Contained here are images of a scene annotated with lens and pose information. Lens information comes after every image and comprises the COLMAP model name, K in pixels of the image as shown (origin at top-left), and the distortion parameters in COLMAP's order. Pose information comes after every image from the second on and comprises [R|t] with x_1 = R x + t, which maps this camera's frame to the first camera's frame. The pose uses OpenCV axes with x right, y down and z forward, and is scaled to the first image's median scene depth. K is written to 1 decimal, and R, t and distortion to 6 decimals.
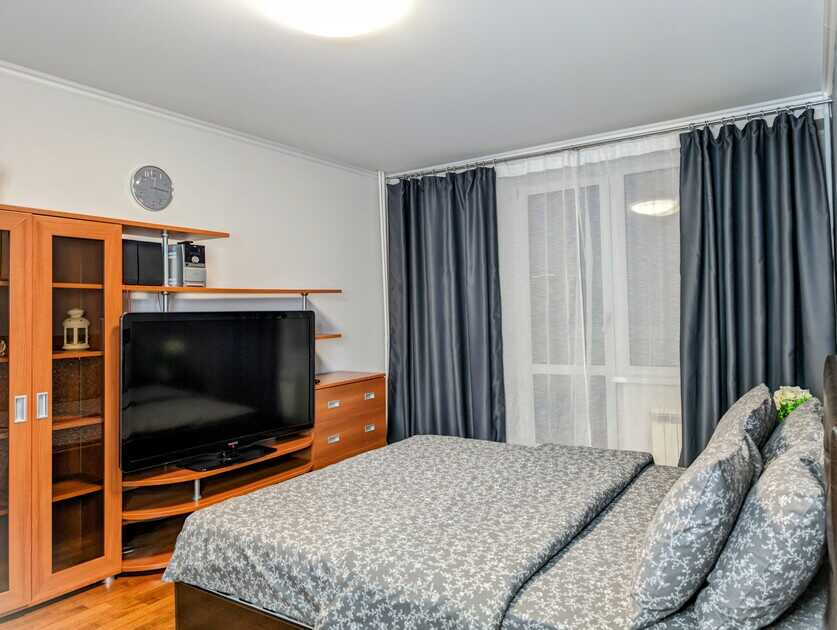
lens RADIAL K [[603.3, 0, 424.4], [0, 603.3, 306.1], [0, 0, 1]] dist [0.023042, -0.022188]
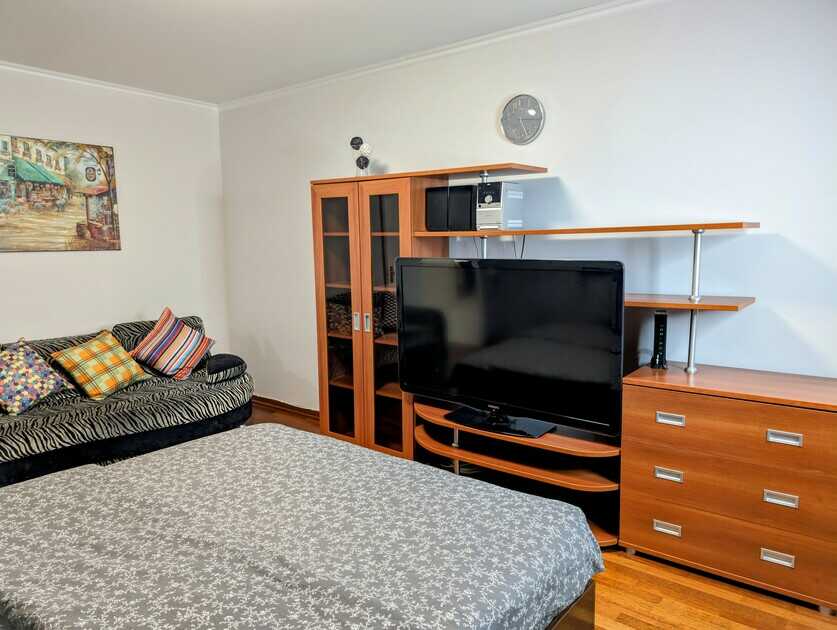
lens RADIAL K [[603.3, 0, 424.4], [0, 603.3, 314.8], [0, 0, 1]] dist [0.023042, -0.022188]
pose [[-0.095006, 0.130757, -0.986852, 0.672390], [0.011333, 0.991414, 0.130271, -0.030326], [0.995412, 0.001192, -0.095672, 1.230847]]
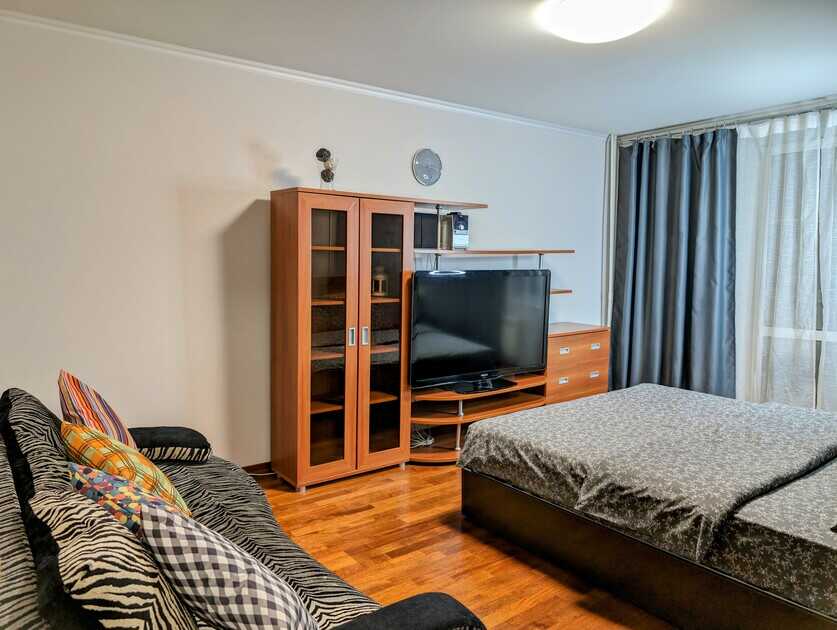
lens RADIAL K [[603.3, 0, 416.6], [0, 603.3, 309.6], [0, 0, 1]] dist [0.023042, -0.022188]
pose [[0.940647, 0.052768, -0.335258, -0.052434], [-0.020988, 0.994993, 0.097718, -0.034773], [0.338736, -0.084881, 0.937045, -0.254073]]
